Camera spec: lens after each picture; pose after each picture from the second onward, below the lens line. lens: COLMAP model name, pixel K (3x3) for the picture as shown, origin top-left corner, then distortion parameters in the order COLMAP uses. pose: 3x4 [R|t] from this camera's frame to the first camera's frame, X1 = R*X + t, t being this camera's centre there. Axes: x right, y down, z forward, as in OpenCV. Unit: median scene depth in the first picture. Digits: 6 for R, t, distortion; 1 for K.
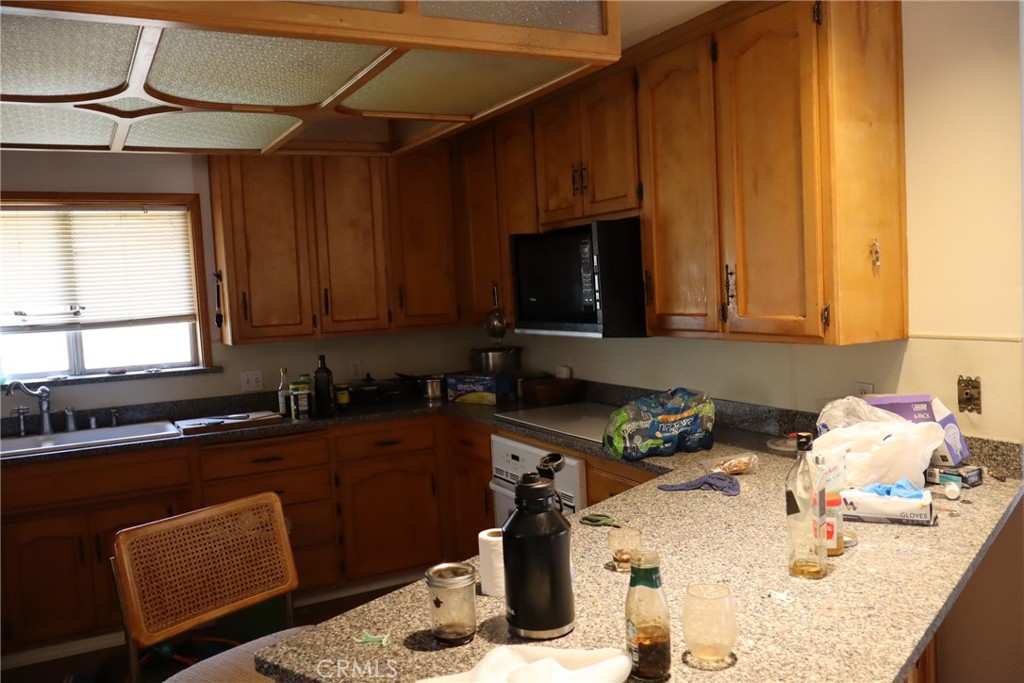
lens RADIAL K [[853.5, 0, 516.3], [0, 853.5, 341.3], [0, 0, 1]] dist [-0.000419, -0.005584]
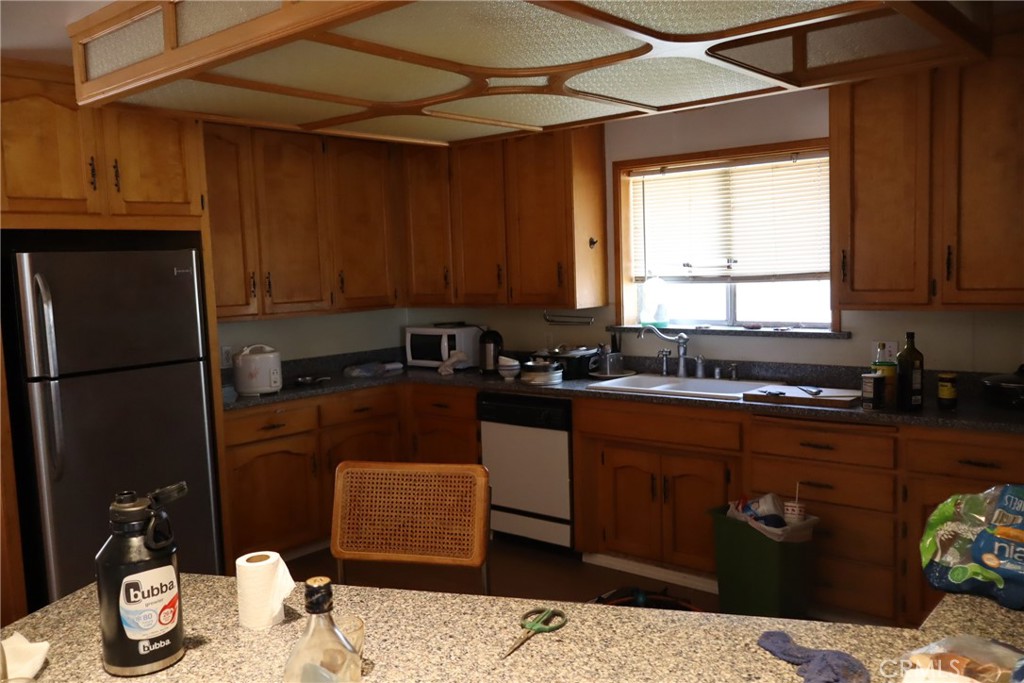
lens RADIAL K [[853.5, 0, 514.6], [0, 853.5, 340.3], [0, 0, 1]] dist [-0.000419, -0.005584]
pose [[0.373784, 0.117231, -0.920077, 0.359341], [-0.044462, 0.993105, 0.108473, -0.045527], [0.926449, 0.000363, 0.376419, 0.374537]]
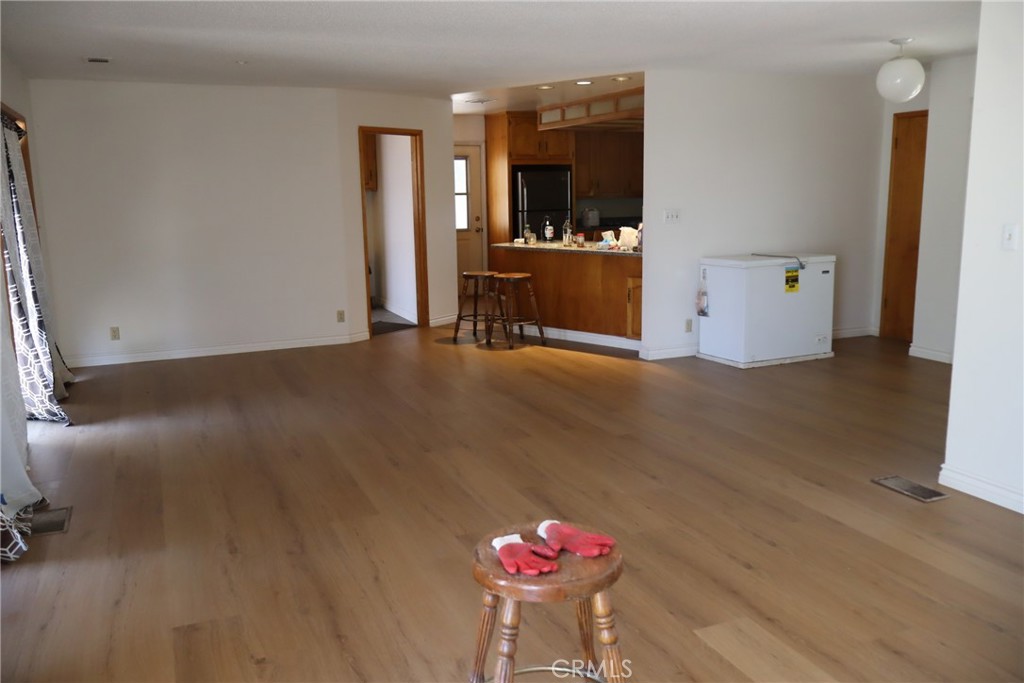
lens RADIAL K [[853.5, 0, 512.9], [0, 853.5, 339.4], [0, 0, 1]] dist [-0.000419, -0.005584]
pose [[-0.078672, 0.226413, -0.970849, 2.575483], [-0.045869, 0.972014, 0.230401, -0.145278], [0.995845, 0.062658, -0.066085, 0.451166]]
